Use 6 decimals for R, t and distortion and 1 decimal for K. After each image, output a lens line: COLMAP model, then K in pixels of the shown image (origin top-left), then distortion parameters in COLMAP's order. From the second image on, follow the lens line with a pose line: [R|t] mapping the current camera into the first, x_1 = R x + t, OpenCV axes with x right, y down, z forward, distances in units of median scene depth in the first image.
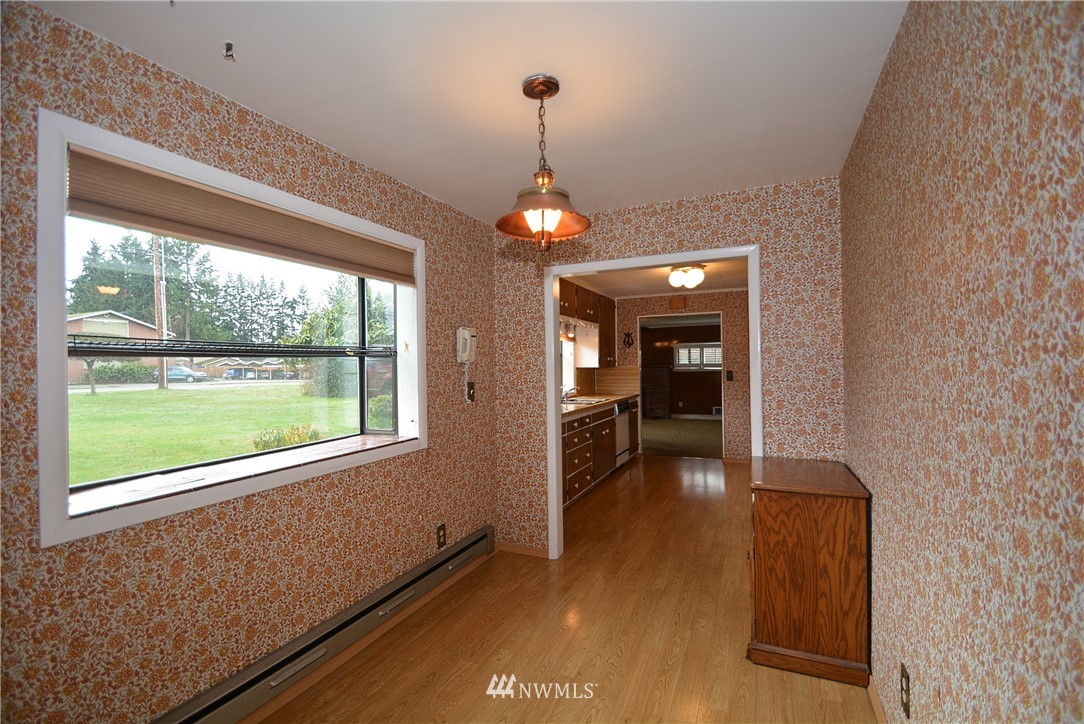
lens RADIAL K [[474.5, 0, 532.8], [0, 474.5, 369.0], [0, 0, 1]] dist [-0.017846, -0.006394]
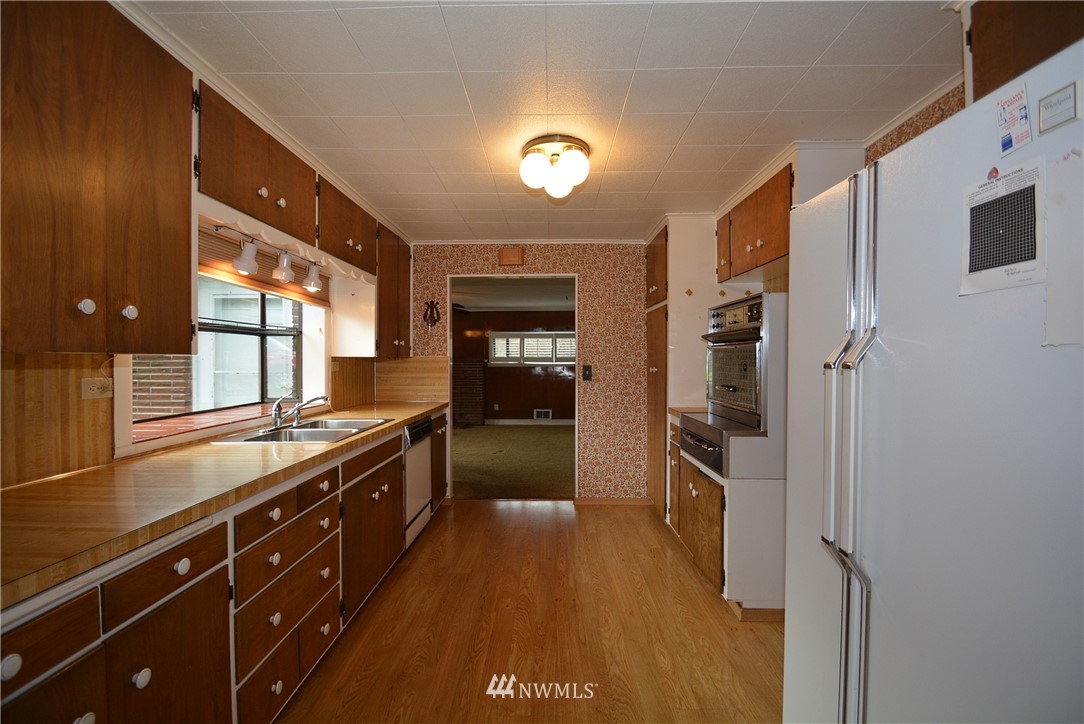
lens RADIAL K [[474.5, 0, 538.0], [0, 474.5, 367.5], [0, 0, 1]] dist [-0.017846, -0.006394]
pose [[0.916975, 0.006688, 0.398889, 0.088276], [-0.010673, 0.999913, 0.007771, 0.001975], [-0.398802, -0.011384, 0.916966, 0.406016]]
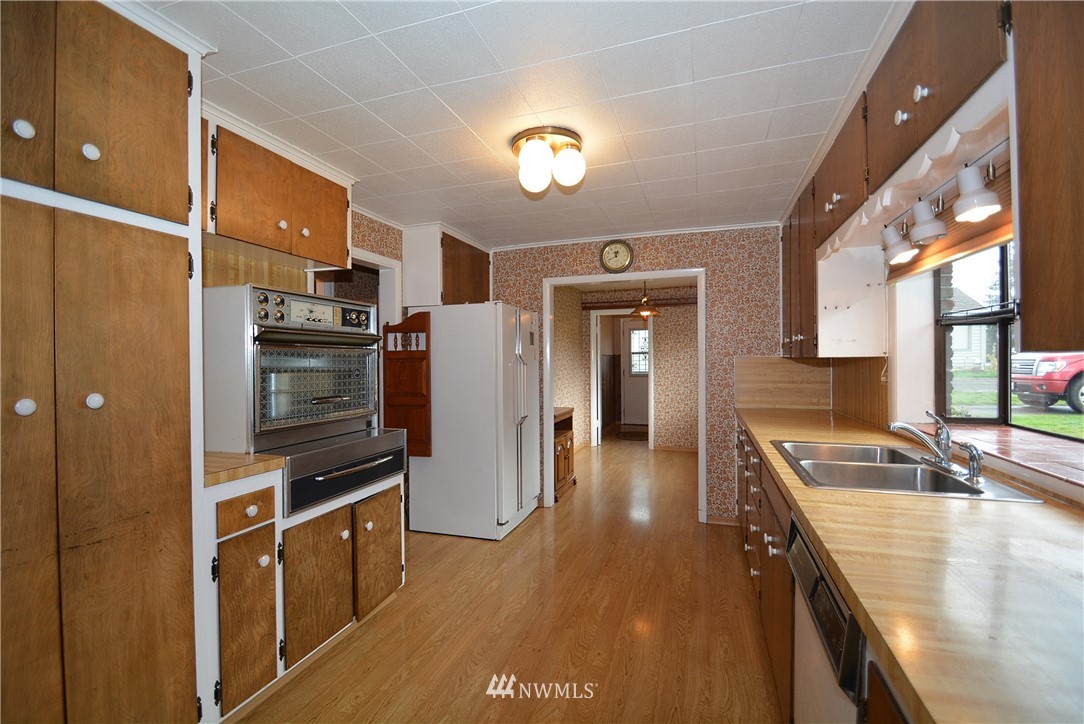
lens RADIAL K [[474.5, 0, 540.1], [0, 474.5, 361.7], [0, 0, 1]] dist [-0.017846, -0.006394]
pose [[-0.994202, 0.015432, -0.106413, 0.285531], [0.014224, 0.999826, 0.012098, -0.007424], [0.106581, 0.010514, -0.994248, 1.062575]]
